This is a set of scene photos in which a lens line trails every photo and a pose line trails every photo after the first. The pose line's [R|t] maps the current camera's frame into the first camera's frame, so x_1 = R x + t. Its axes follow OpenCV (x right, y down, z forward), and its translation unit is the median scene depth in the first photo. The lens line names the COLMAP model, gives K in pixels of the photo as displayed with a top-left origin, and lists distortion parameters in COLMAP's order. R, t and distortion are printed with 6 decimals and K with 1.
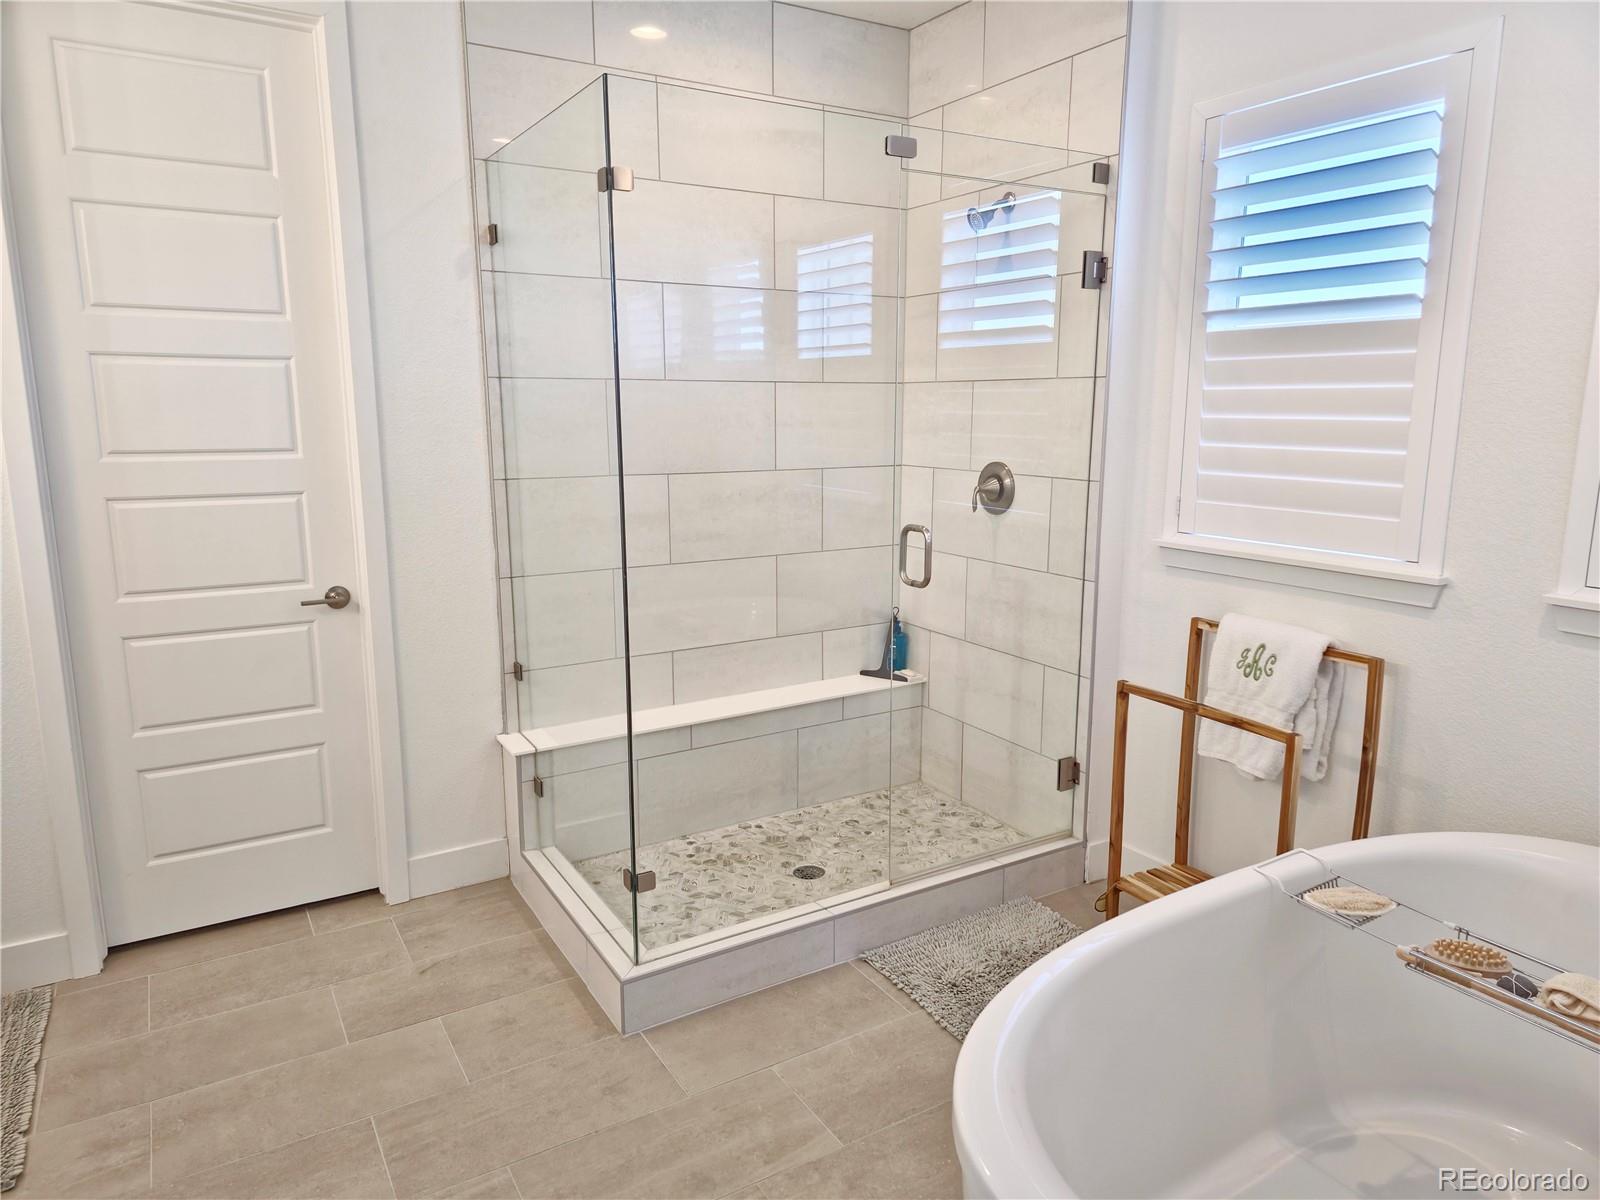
lens RADIAL K [[1053.9, 0, 804.3], [0, 1053.9, 591.2], [0, 0, 1]] dist [0.059009, -0.054240]
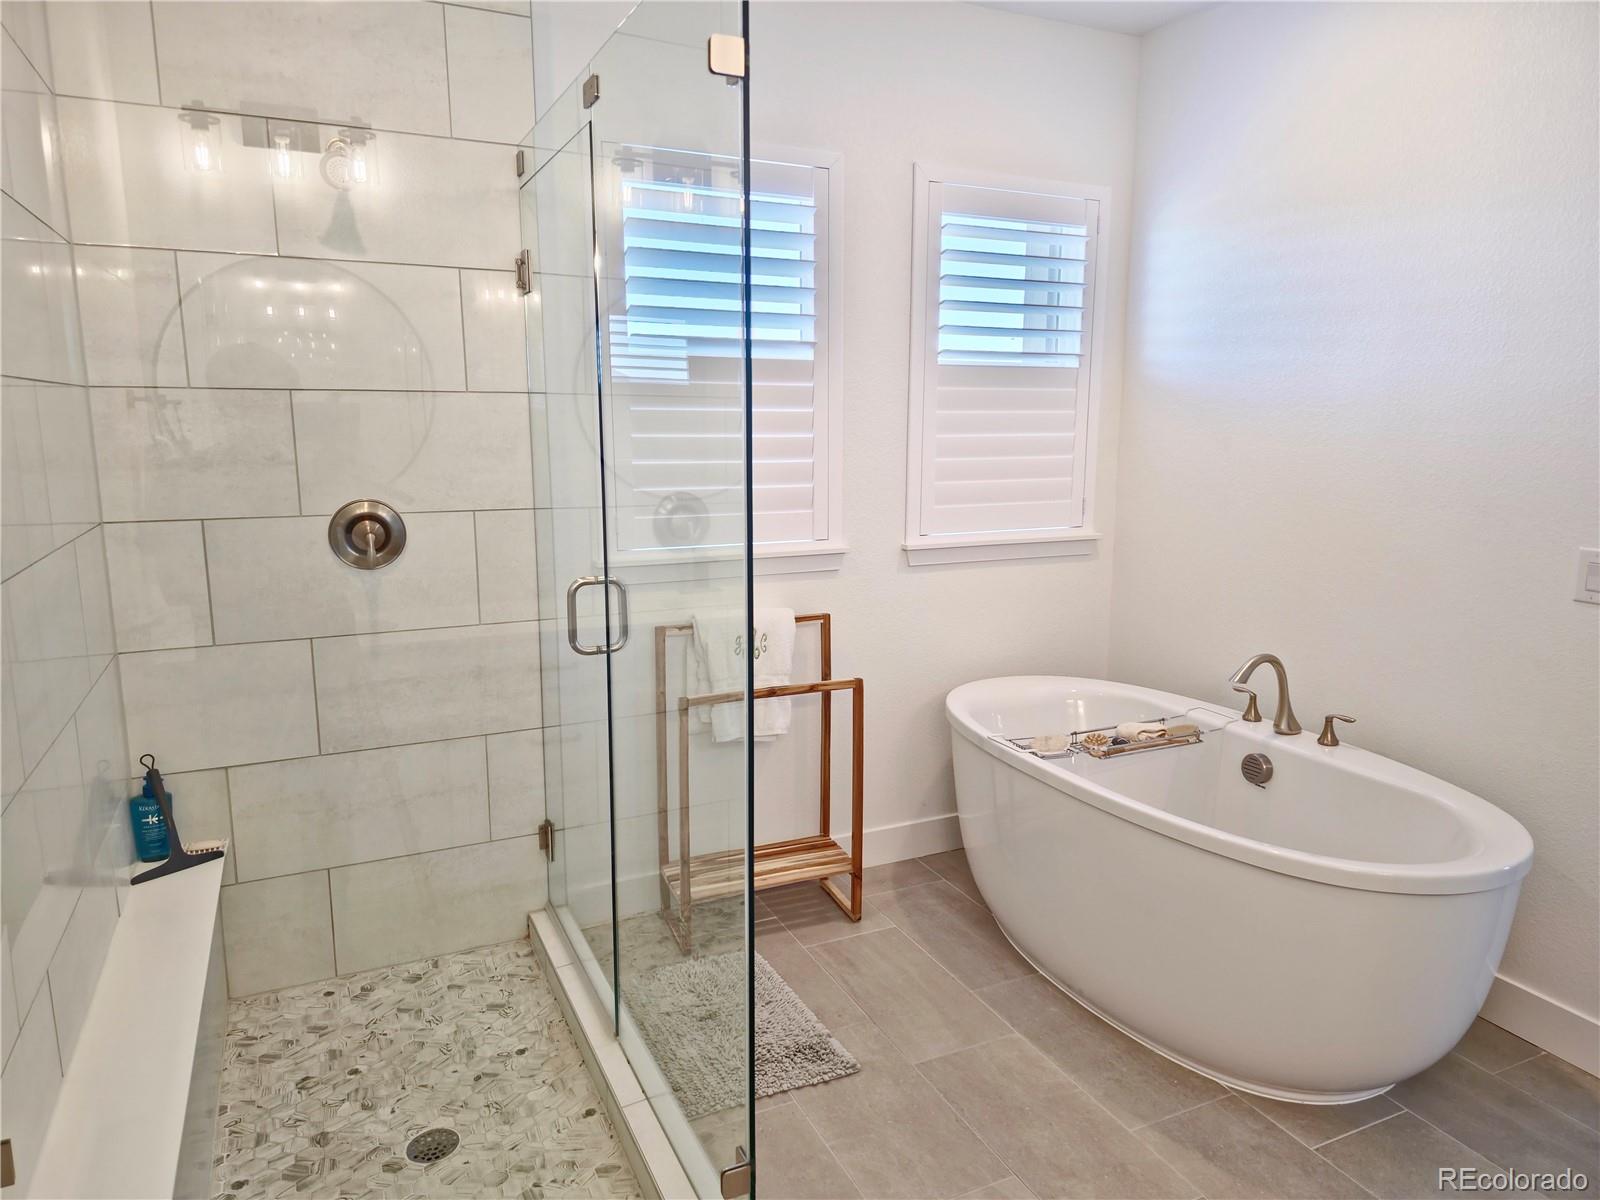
lens RADIAL K [[1053.9, 0, 801.0], [0, 1053.9, 607.9], [0, 0, 1]] dist [0.059009, -0.054240]
pose [[0.094012, -0.175763, 0.979933, -0.562540], [0.178467, 0.971324, 0.157097, -0.117574], [-0.979444, 0.160117, 0.122684, 0.651007]]
